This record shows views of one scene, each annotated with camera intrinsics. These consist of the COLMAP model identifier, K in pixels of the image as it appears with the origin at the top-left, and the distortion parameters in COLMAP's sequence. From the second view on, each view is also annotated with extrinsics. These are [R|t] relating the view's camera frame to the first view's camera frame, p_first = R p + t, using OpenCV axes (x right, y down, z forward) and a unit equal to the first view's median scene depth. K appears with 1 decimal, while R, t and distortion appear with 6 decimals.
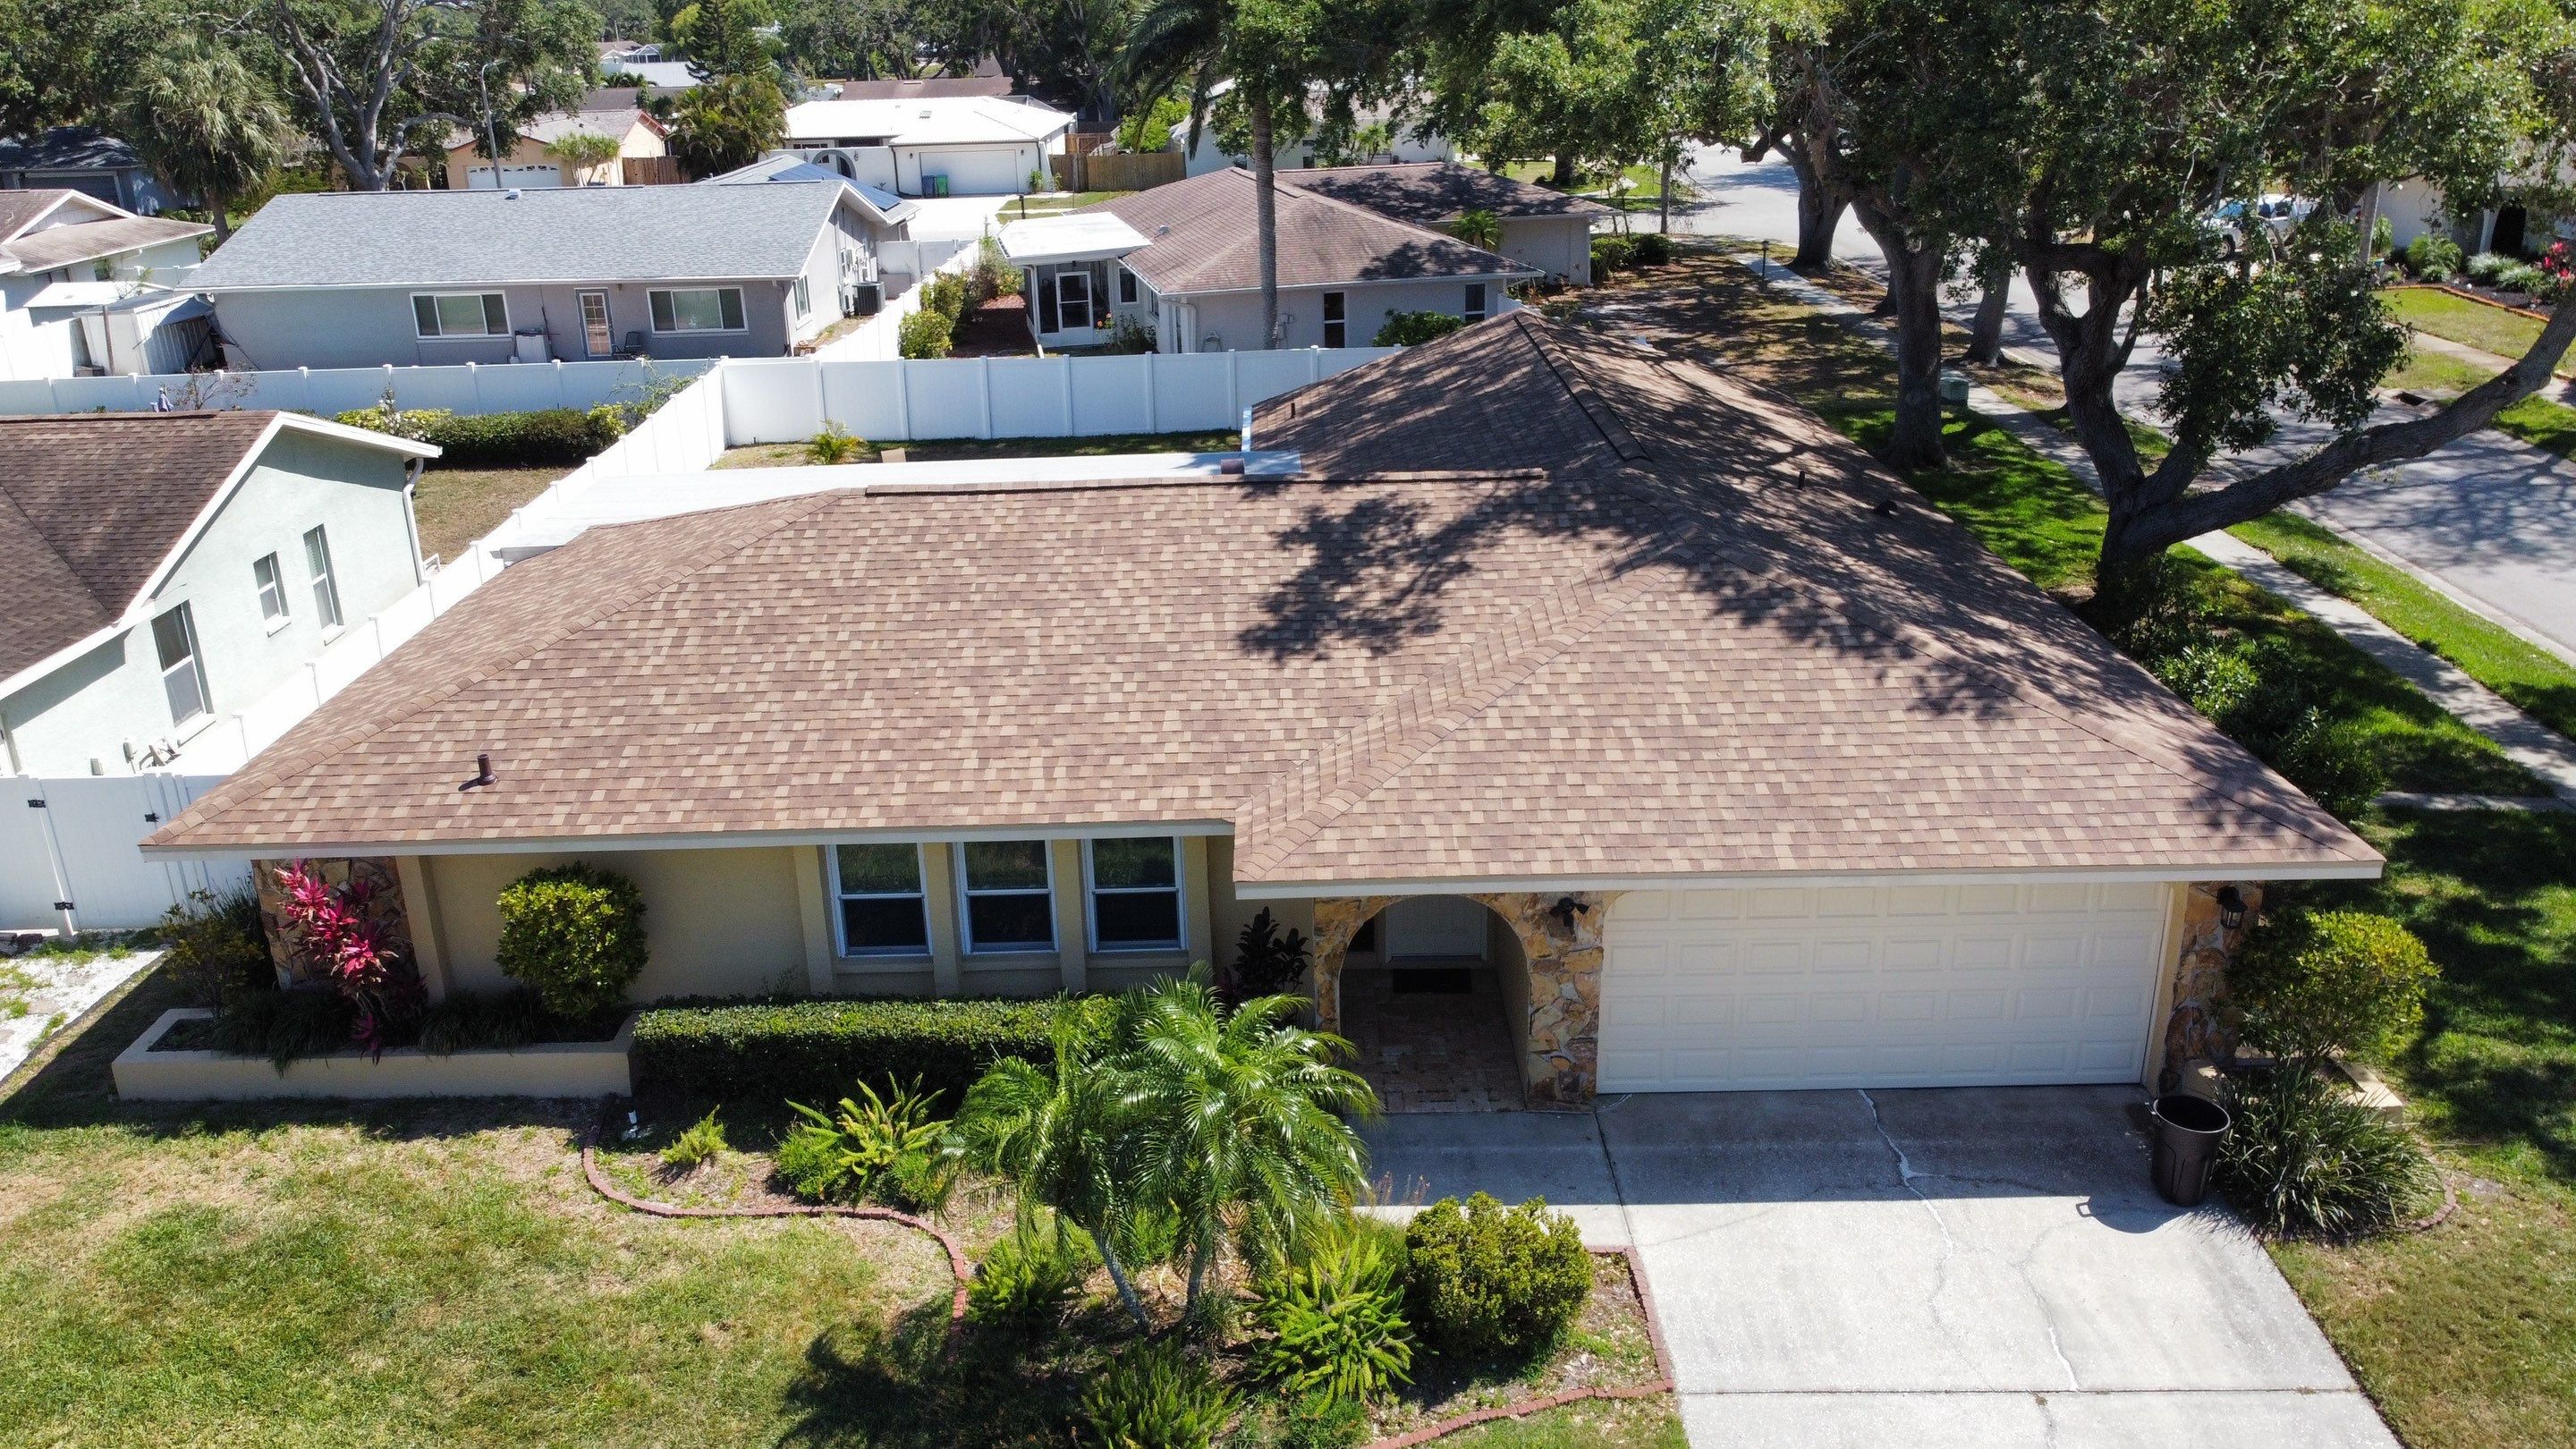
lens RADIAL K [[1952.6, 0, 1264.7], [0, 1952.6, 700.1], [0, 0, 1]] dist [-0.004597, 0.004591]
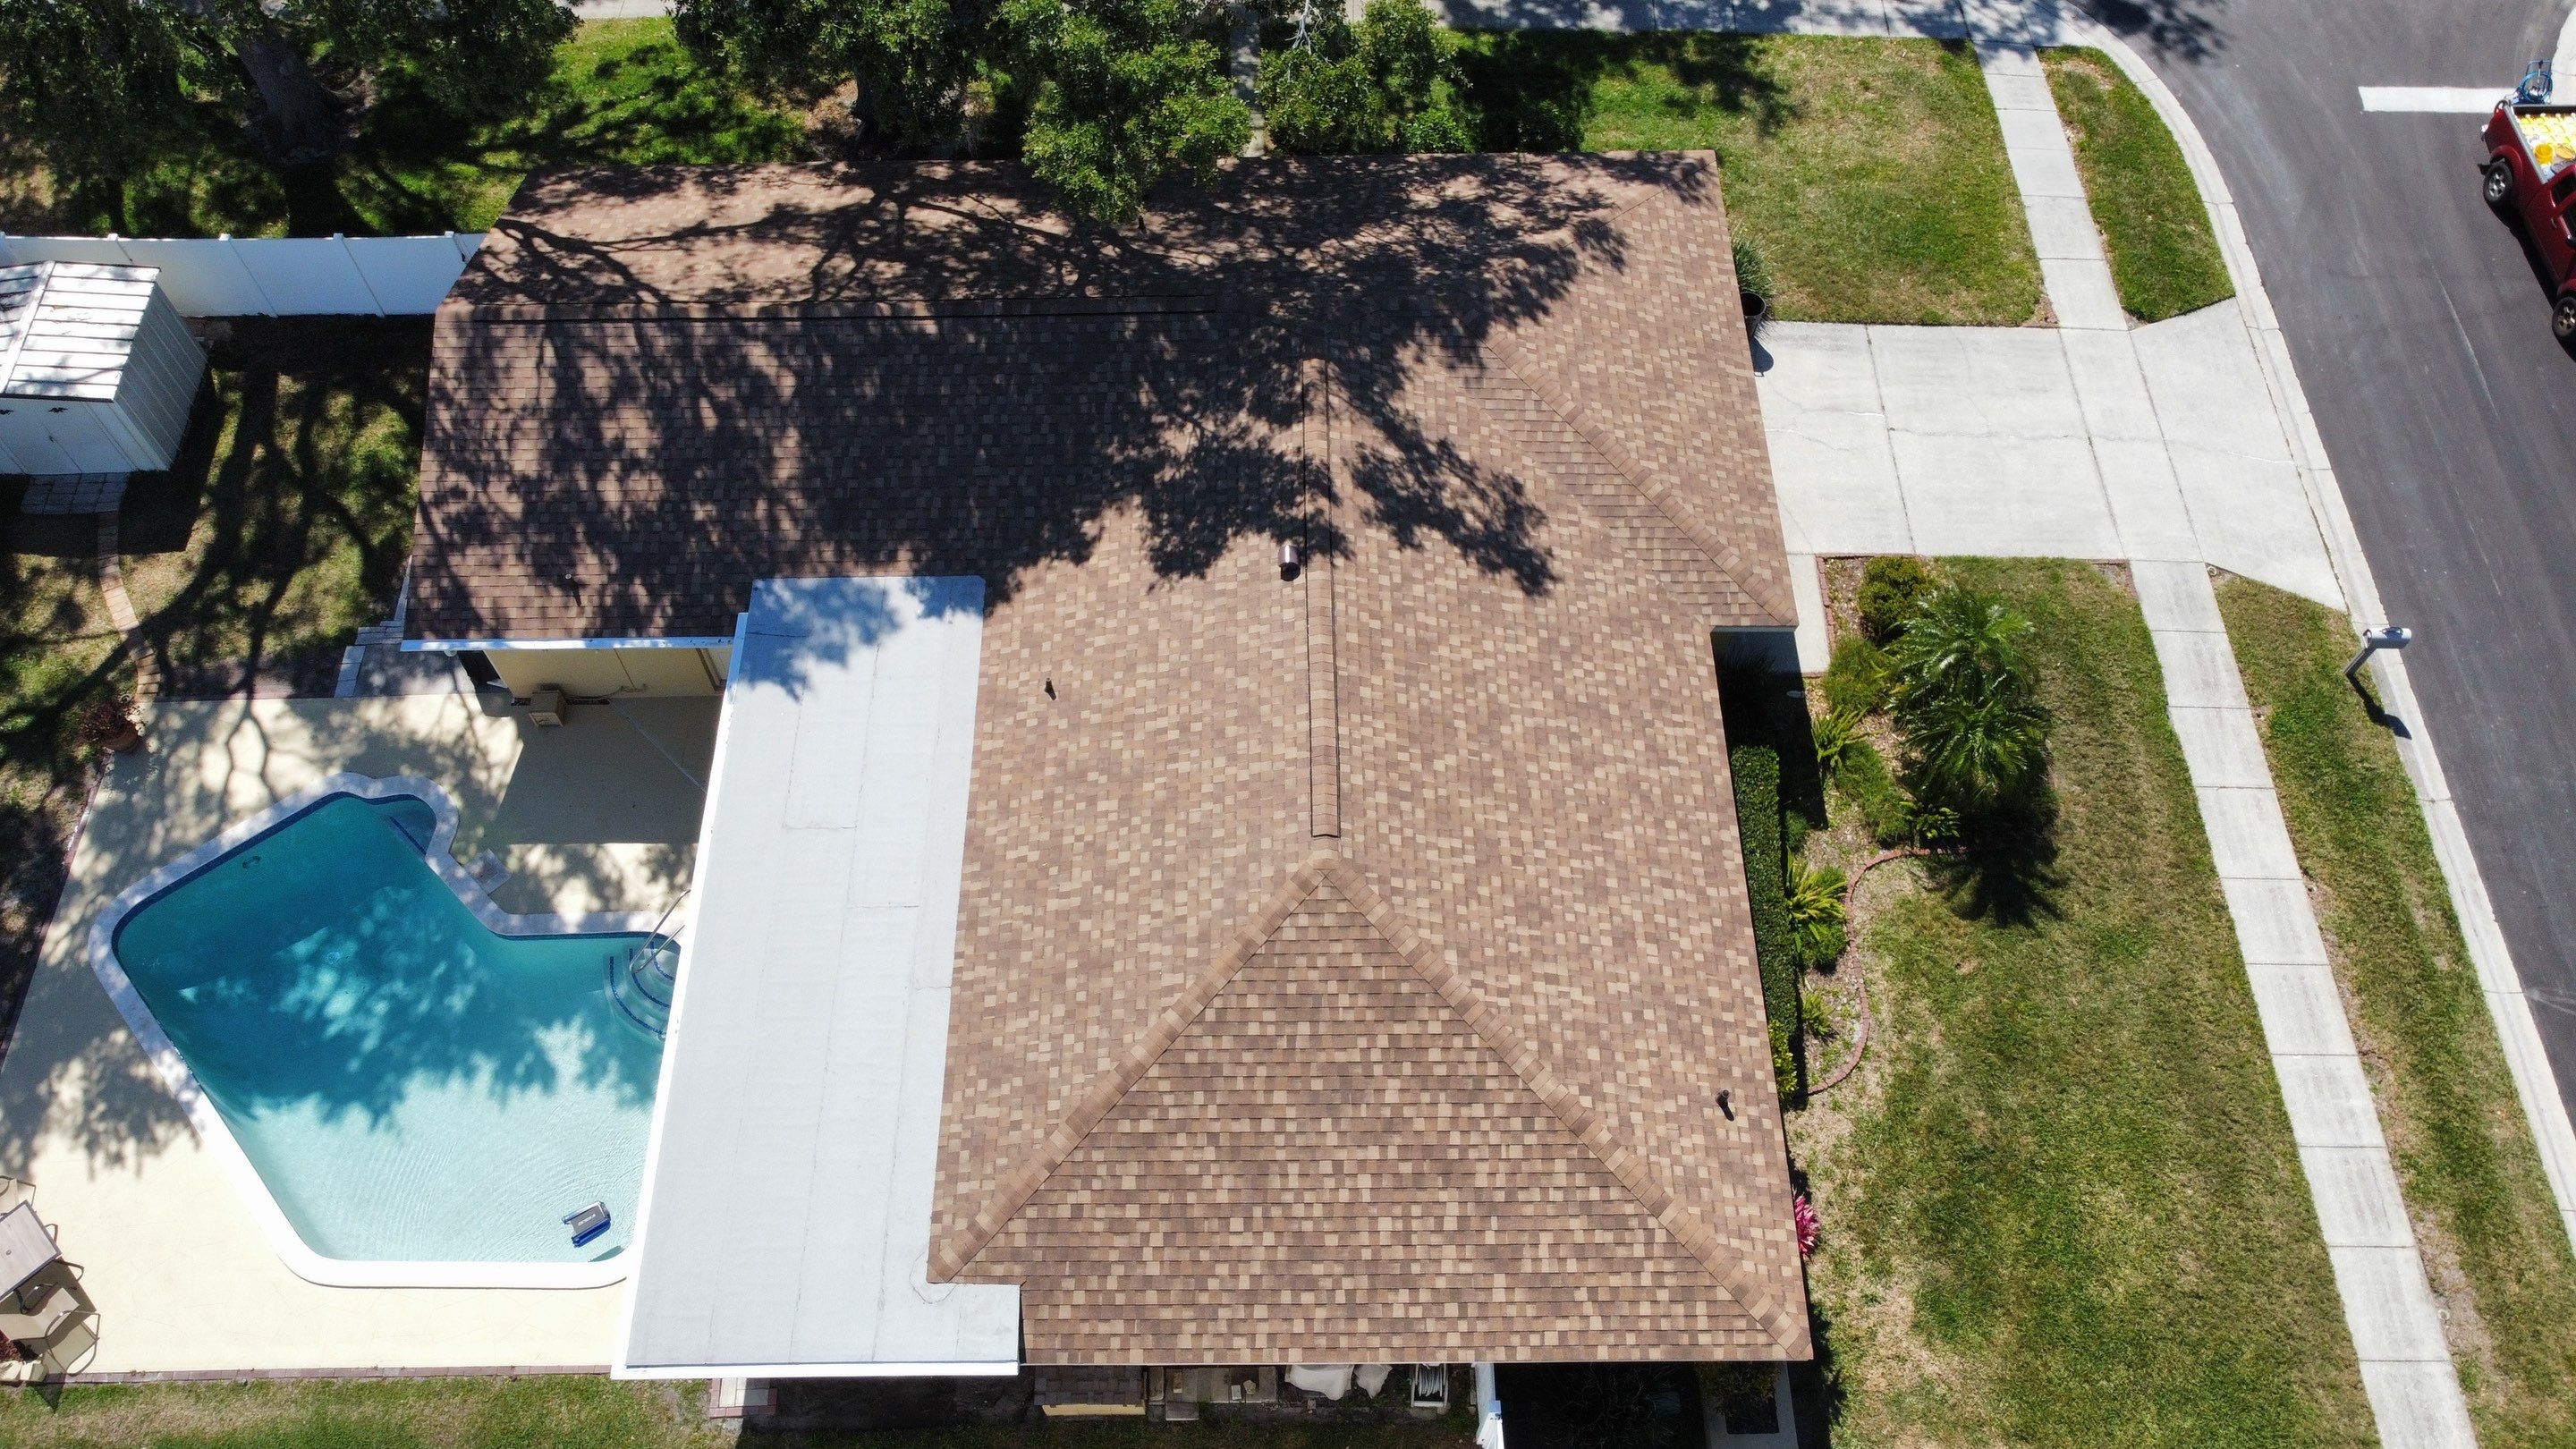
lens RADIAL K [[1937.4, 0, 1241.6], [0, 1937.4, 701.0], [0, 0, 1]] dist [0.018167, -0.024855]
pose [[-0.007681, -0.836585, 0.547783, -0.827414], [0.355074, 0.509819, 0.783586, -1.141946], [-0.934807, 0.200522, 0.293134, 0.814423]]
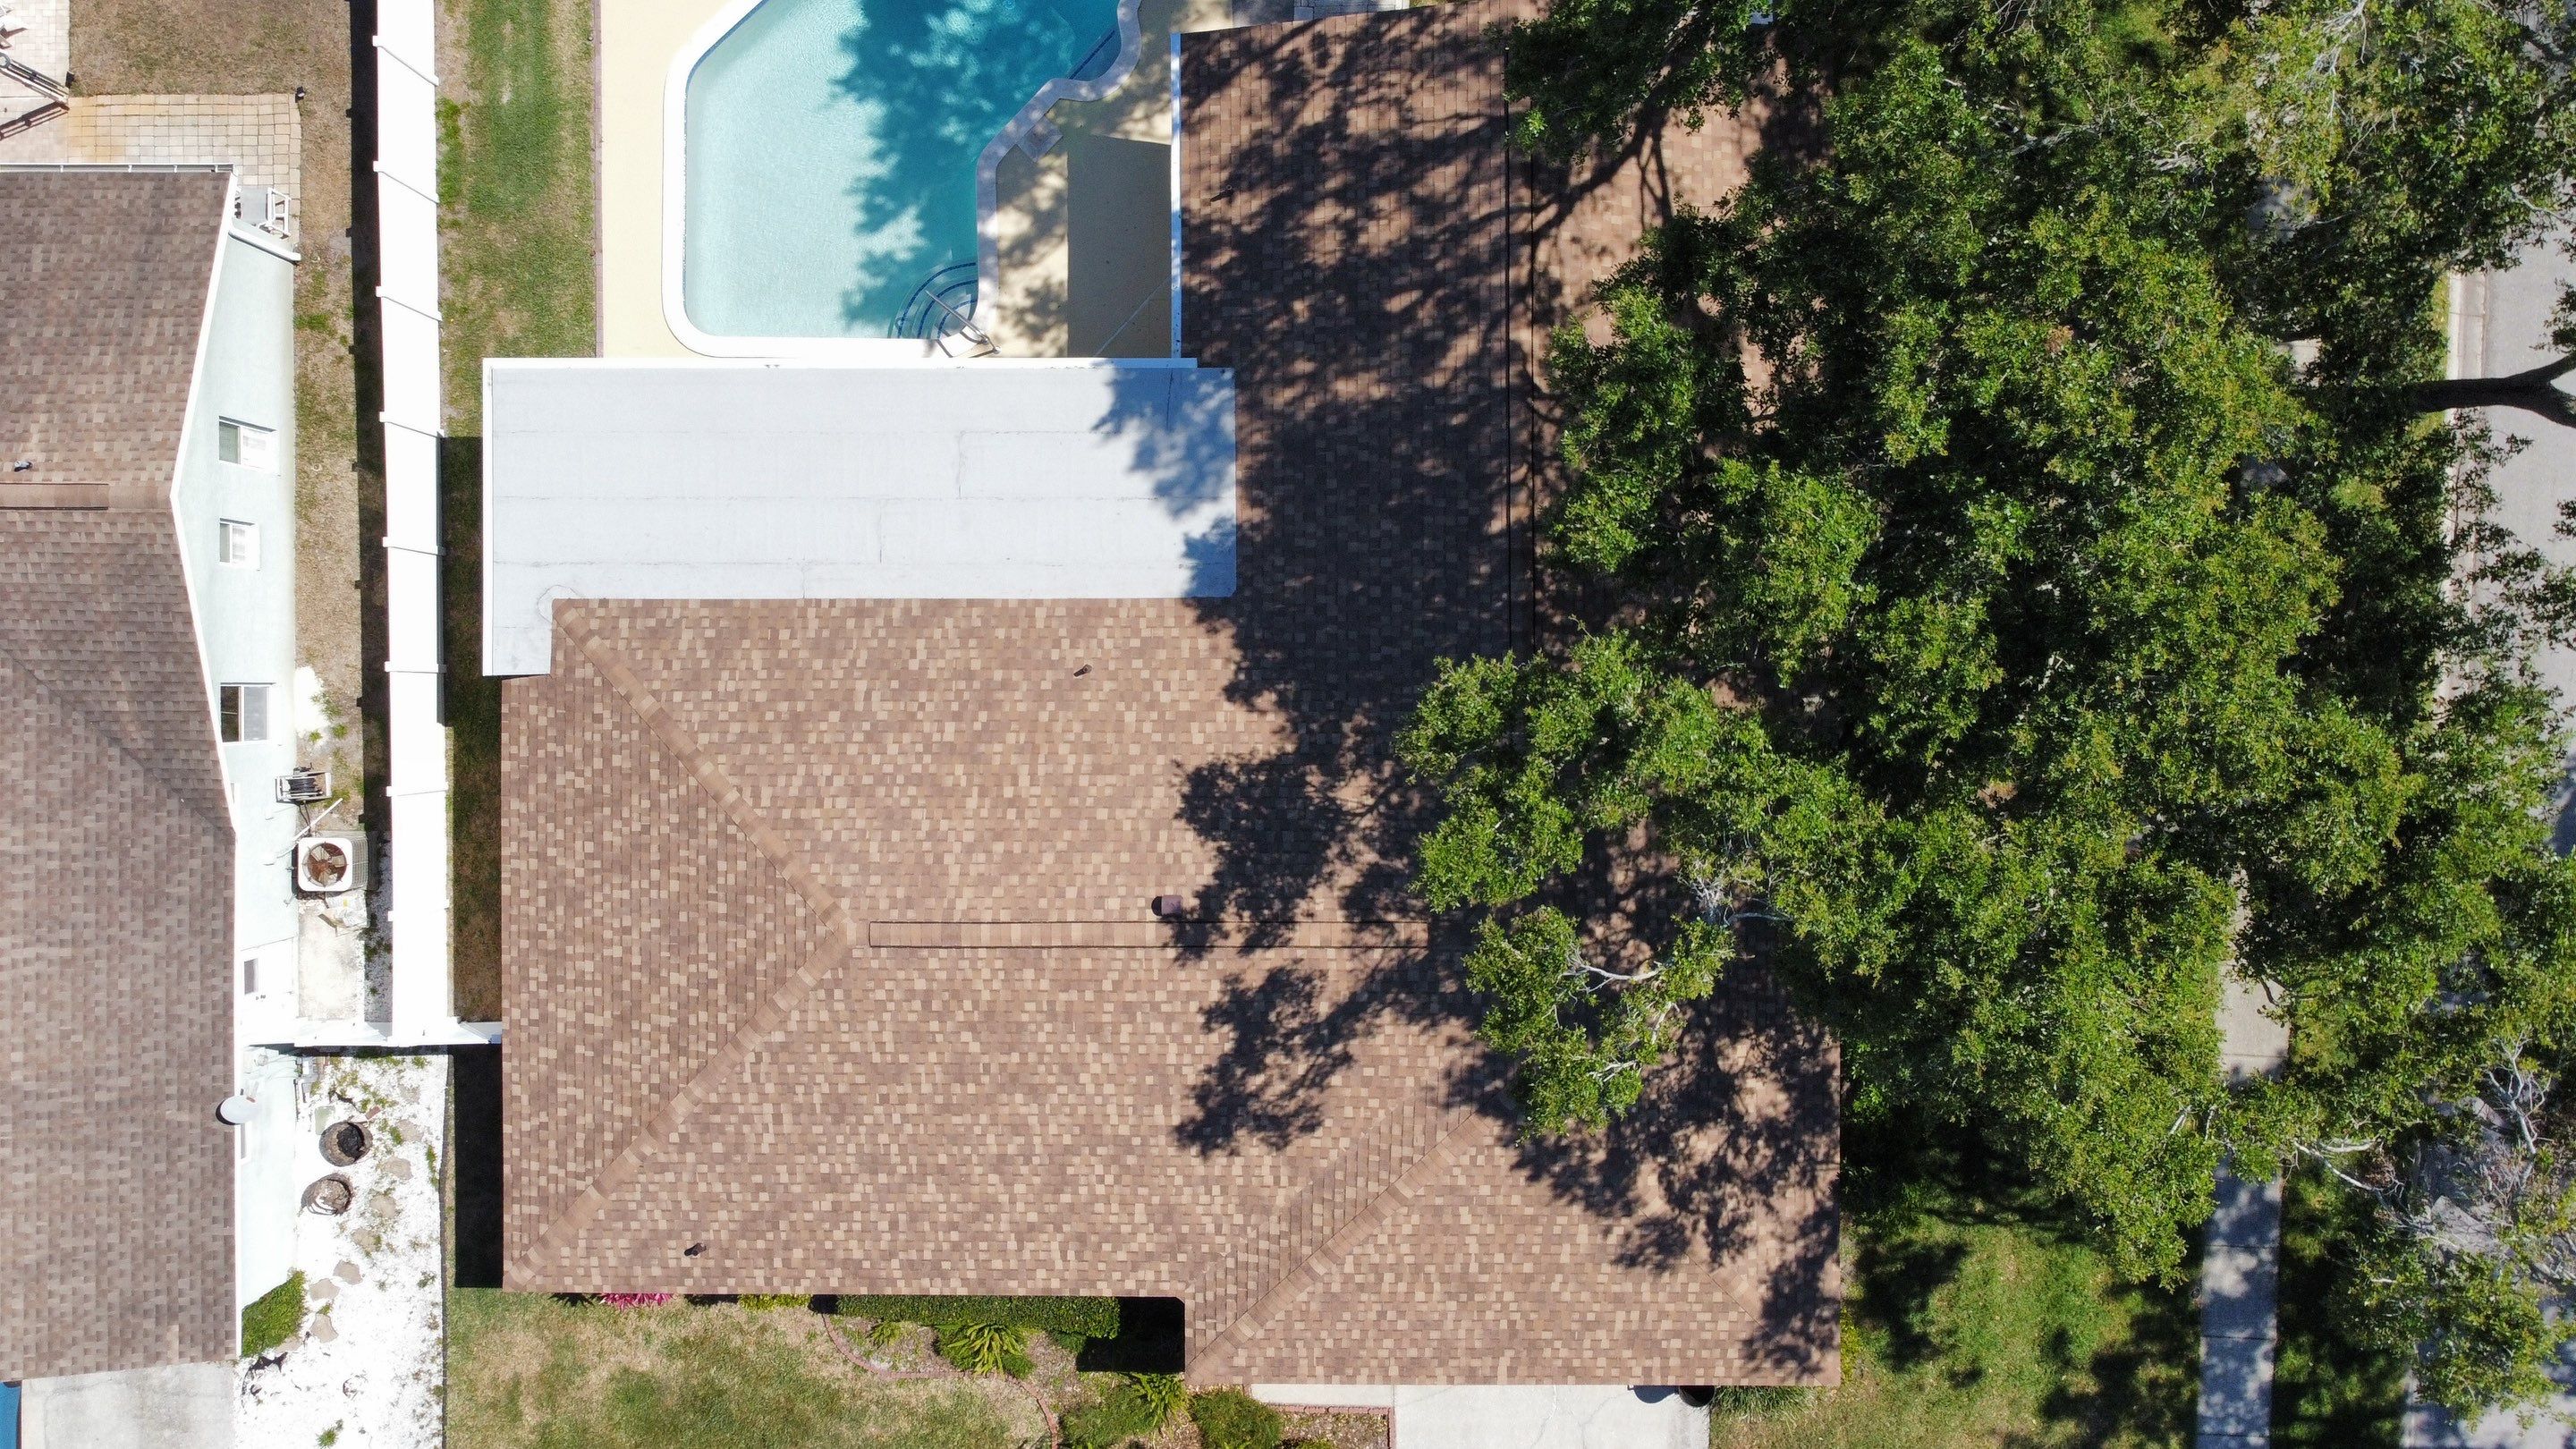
lens RADIAL K [[1937.4, 0, 1248.5], [0, 1937.4, 679.3], [0, 0, 1]] dist [0.018167, -0.024855]
pose [[0.999811, -0.010580, 0.016300, 0.017303], [-0.011658, 0.344555, 0.938694, -1.479858], [-0.015548, -0.938706, 0.344367, 0.832033]]
